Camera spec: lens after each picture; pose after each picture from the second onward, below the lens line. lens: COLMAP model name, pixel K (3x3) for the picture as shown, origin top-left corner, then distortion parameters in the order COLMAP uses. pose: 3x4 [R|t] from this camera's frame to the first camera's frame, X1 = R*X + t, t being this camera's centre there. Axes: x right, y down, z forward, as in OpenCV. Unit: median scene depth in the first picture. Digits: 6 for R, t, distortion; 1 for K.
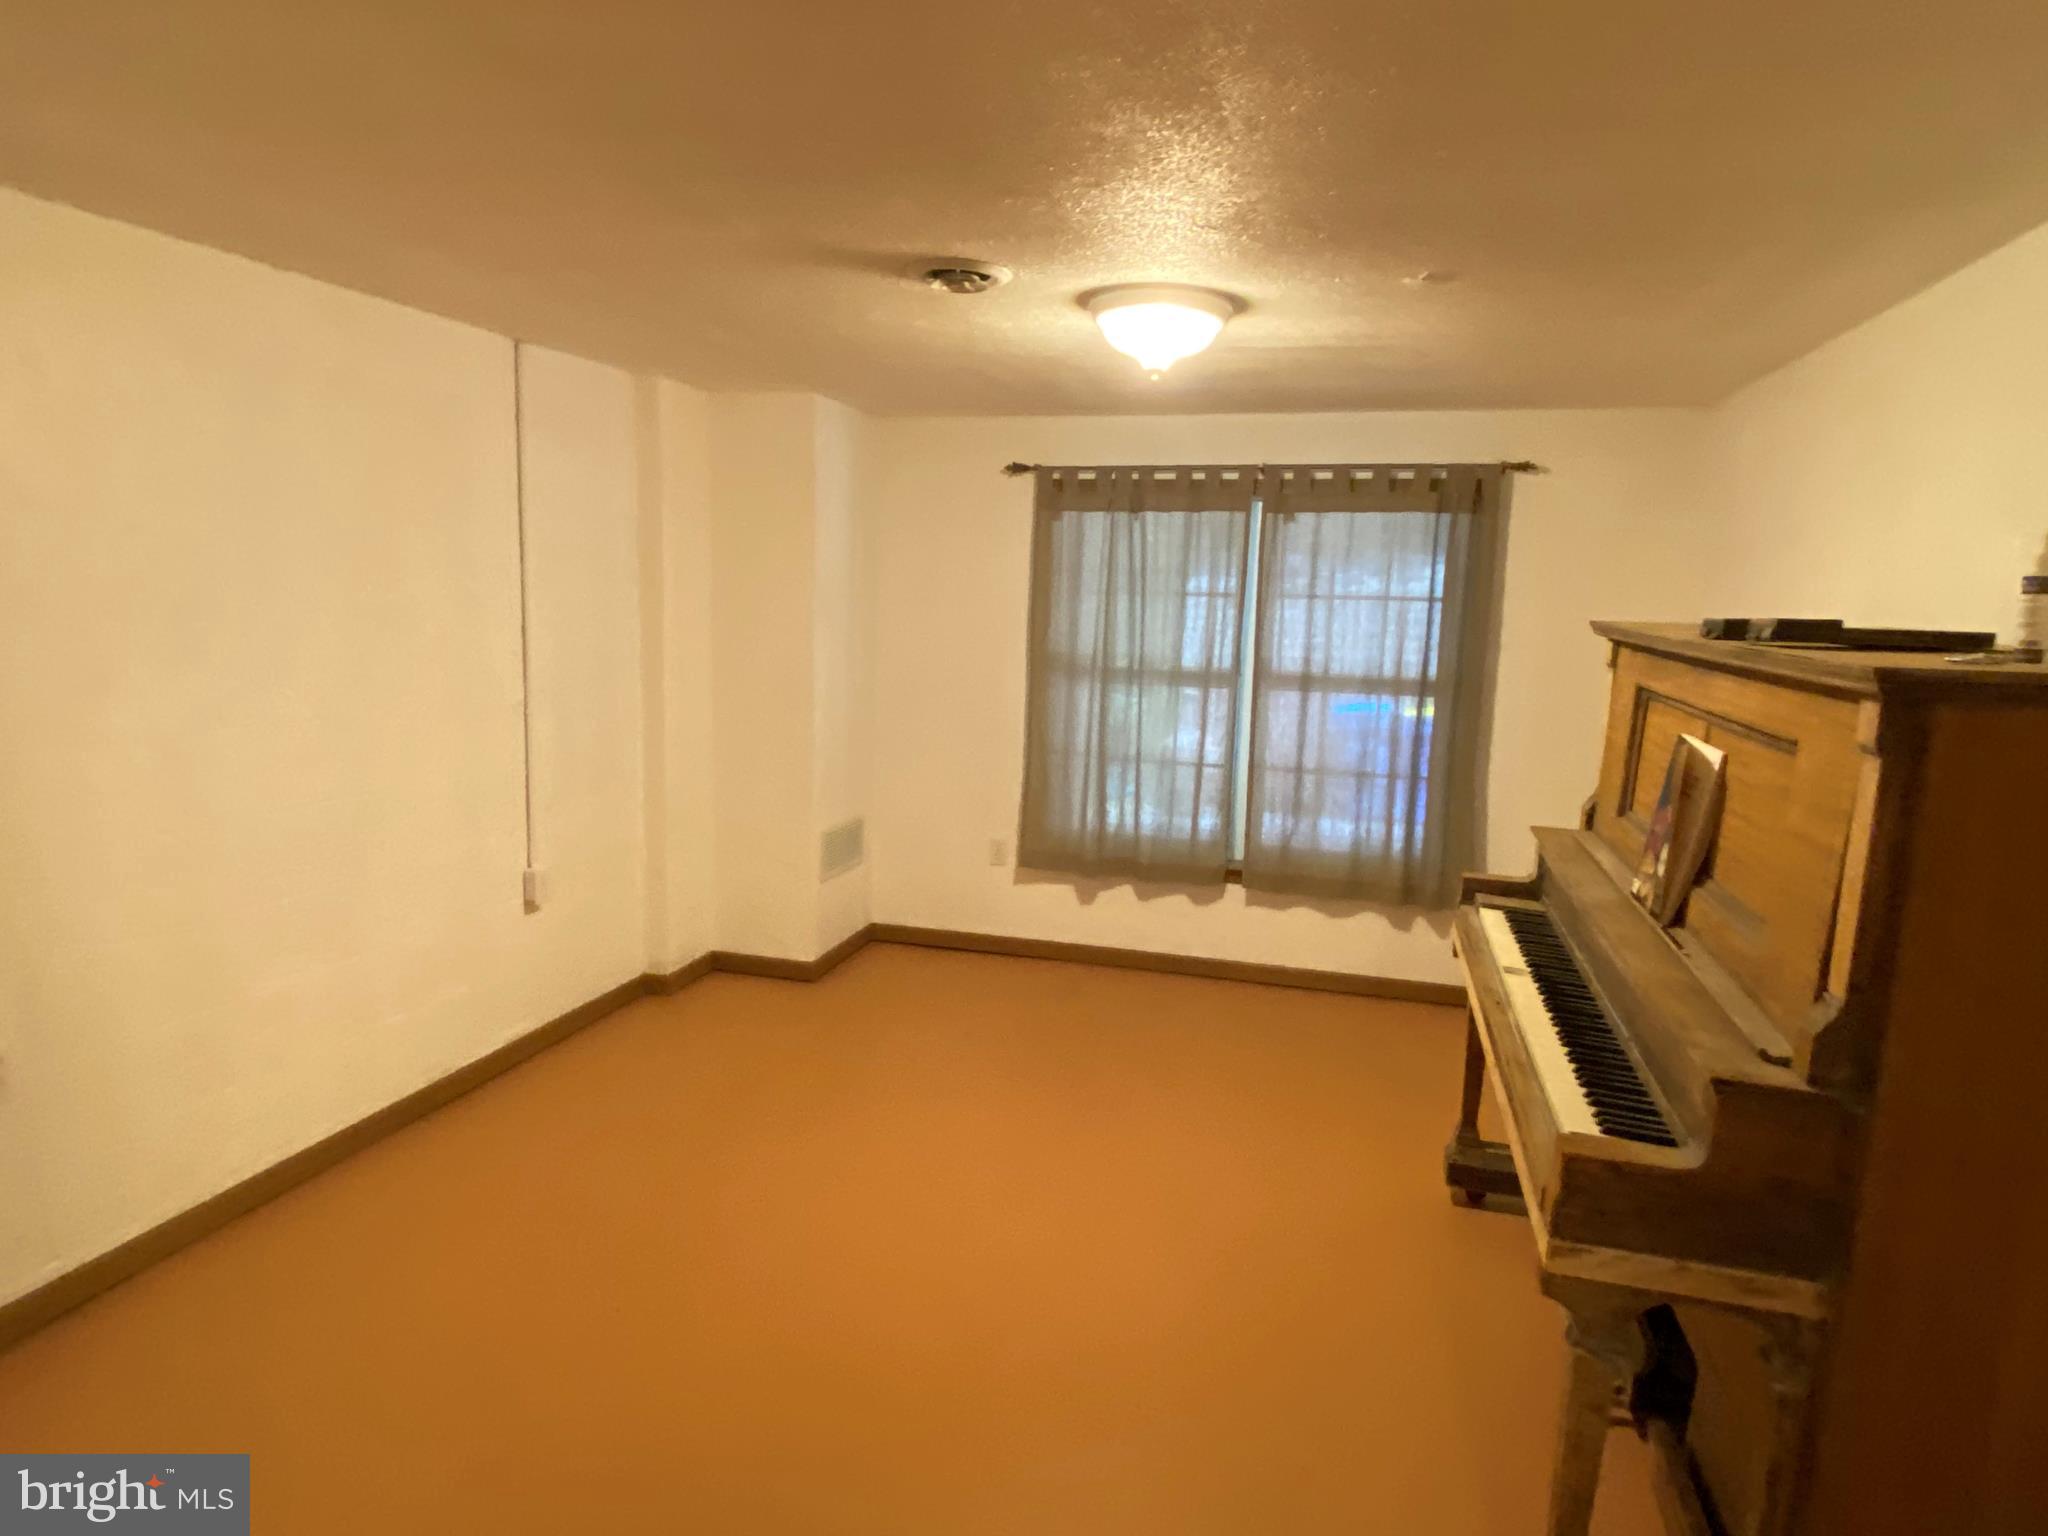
lens RADIAL K [[1207.6, 0, 1011.6], [0, 1207.6, 767.6], [0, 0, 1]] dist [0.101448, -0.103592]
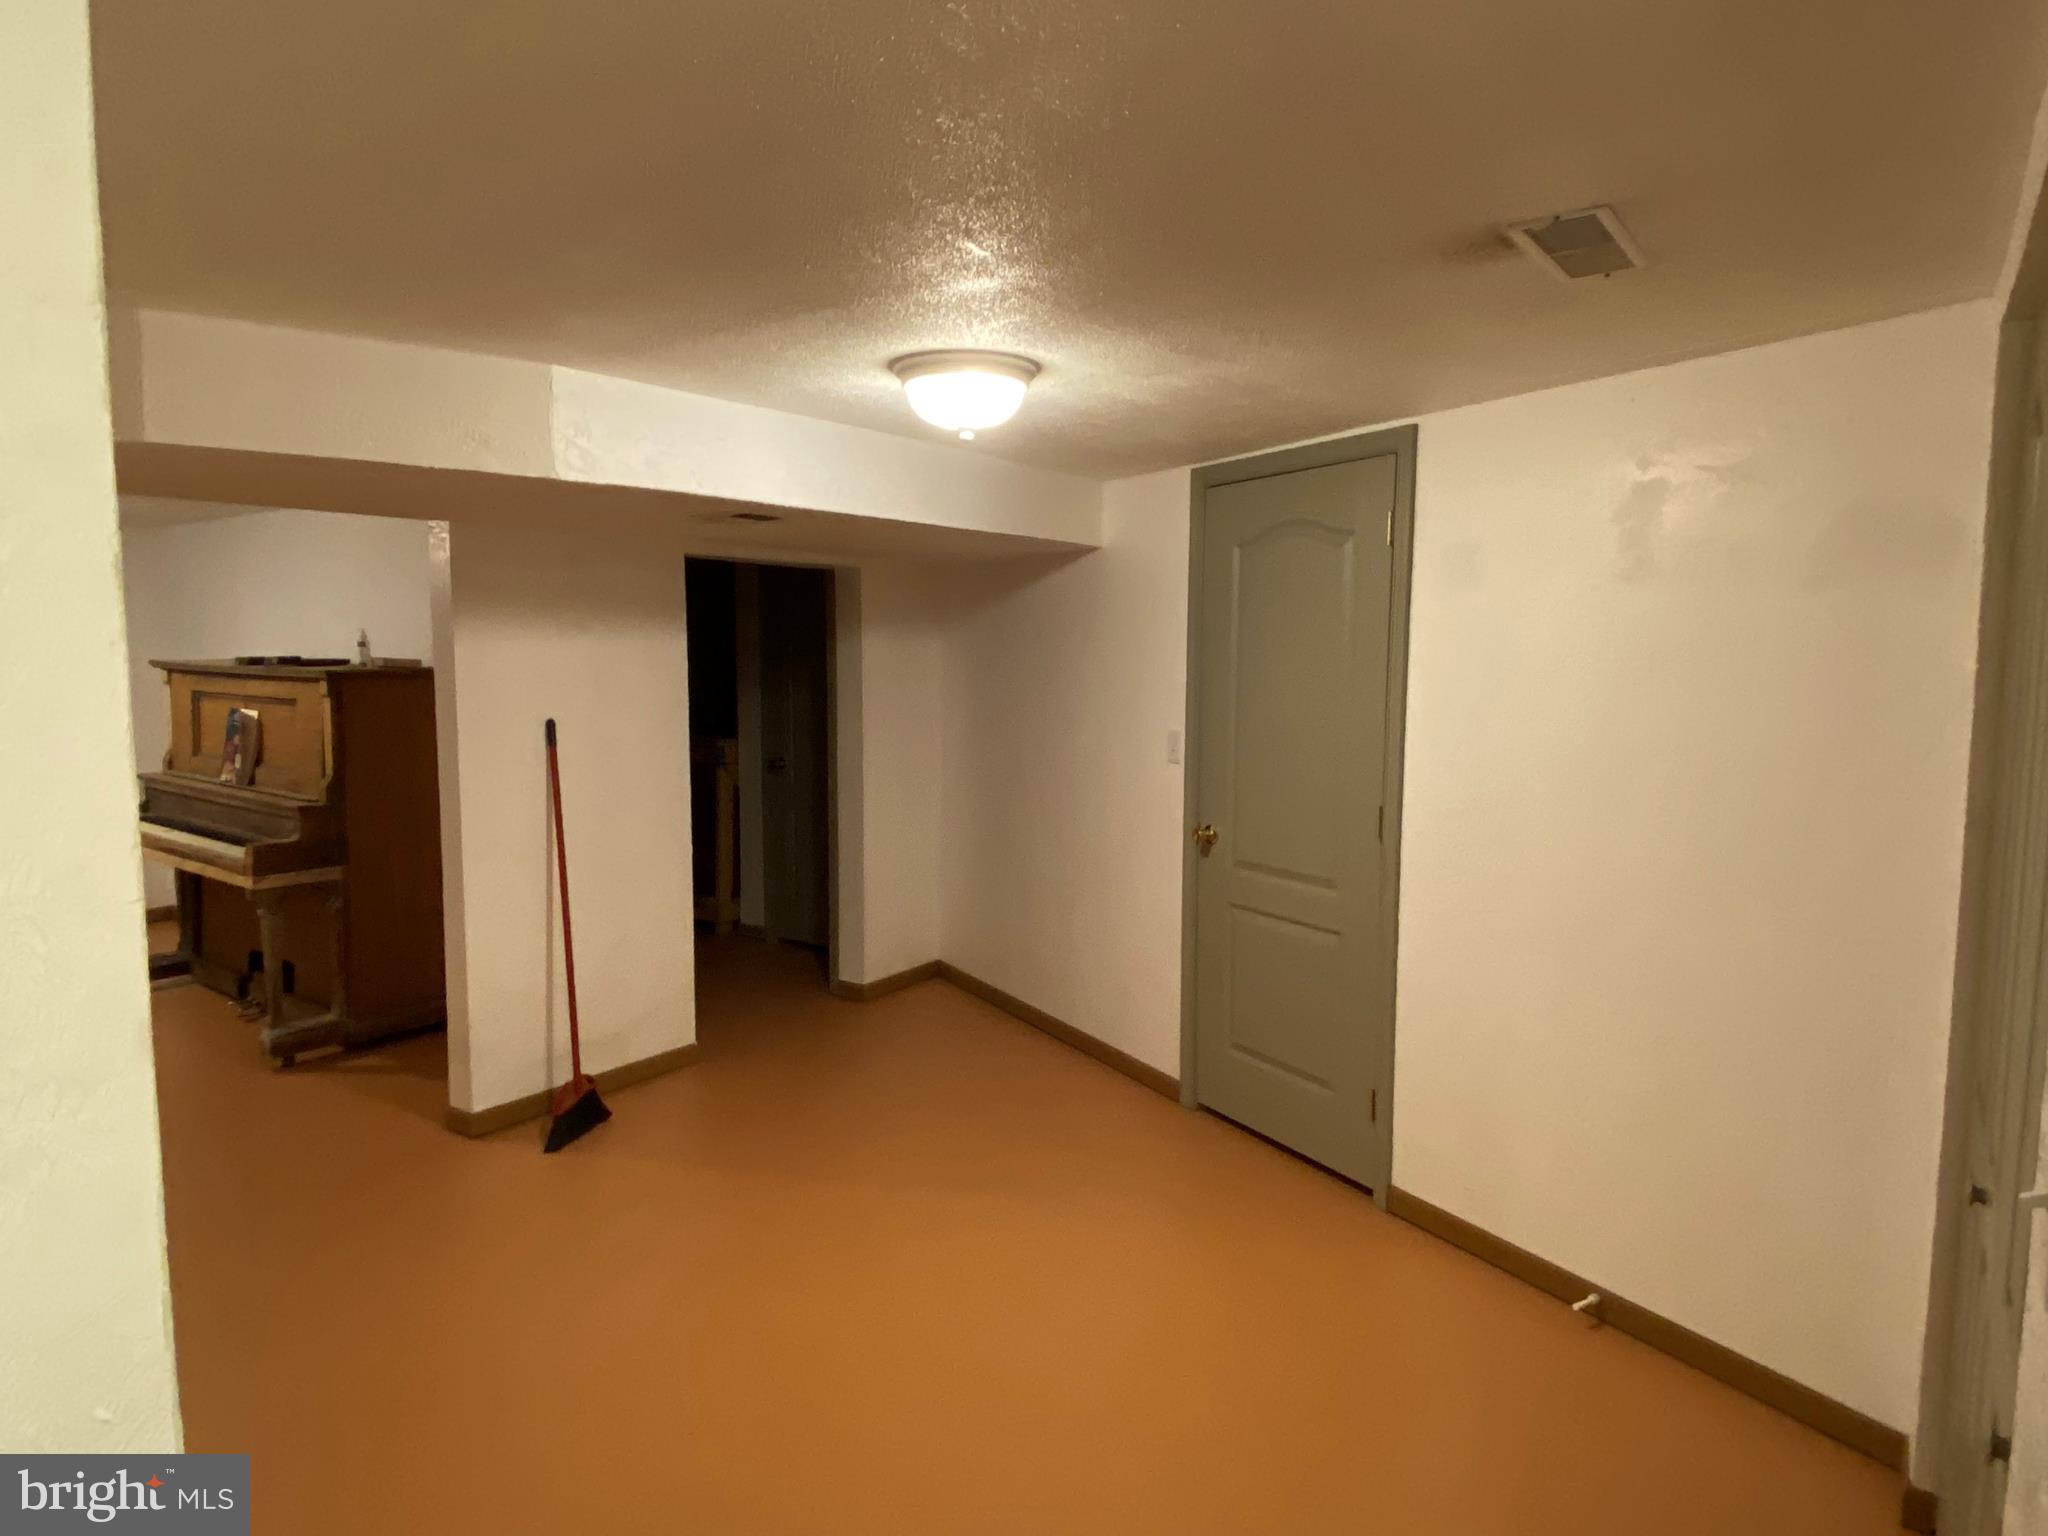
lens RADIAL K [[1207.6, 0, 1011.6], [0, 1207.6, 767.6], [0, 0, 1]] dist [0.101448, -0.103592]
pose [[0.372332, -0.118842, 0.920459, -0.515892], [0.142633, 0.987313, 0.069778, 0.063678], [-0.917074, 0.105307, 0.384559, -0.590776]]
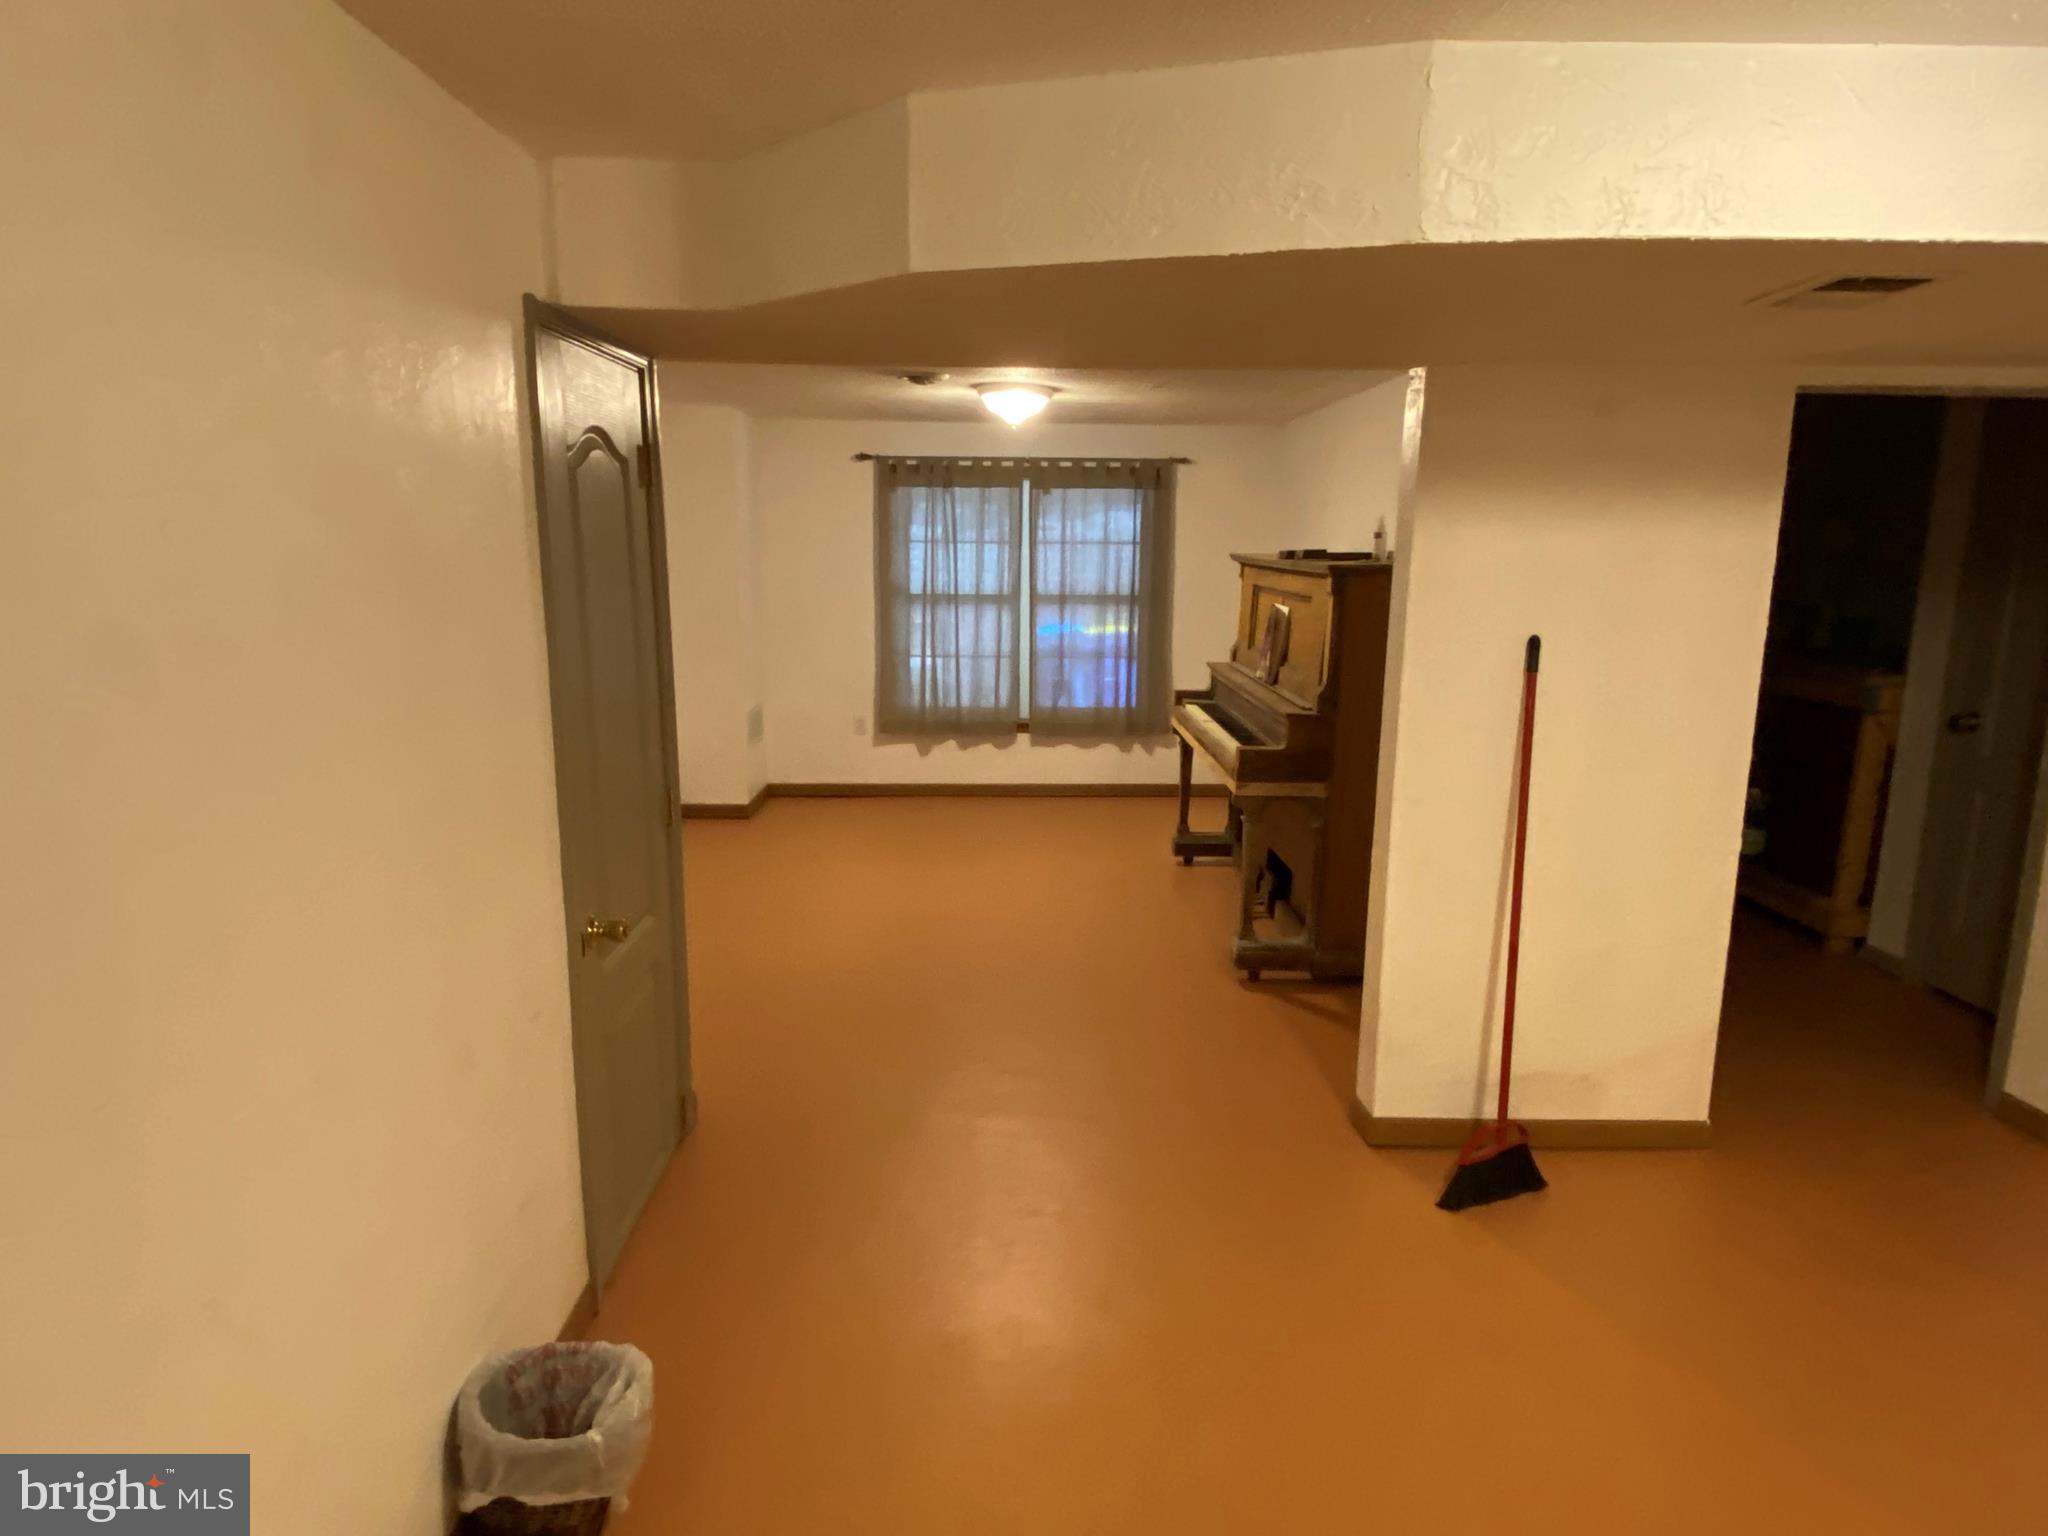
lens RADIAL K [[1207.6, 0, 1011.6], [0, 1207.6, 767.6], [0, 0, 1]] dist [0.101448, -0.103592]
pose [[0.959603, -0.072775, 0.271782, -0.264135], [0.060484, 0.996743, 0.053340, 0.061543], [-0.274779, -0.034747, 0.960879, -0.494462]]
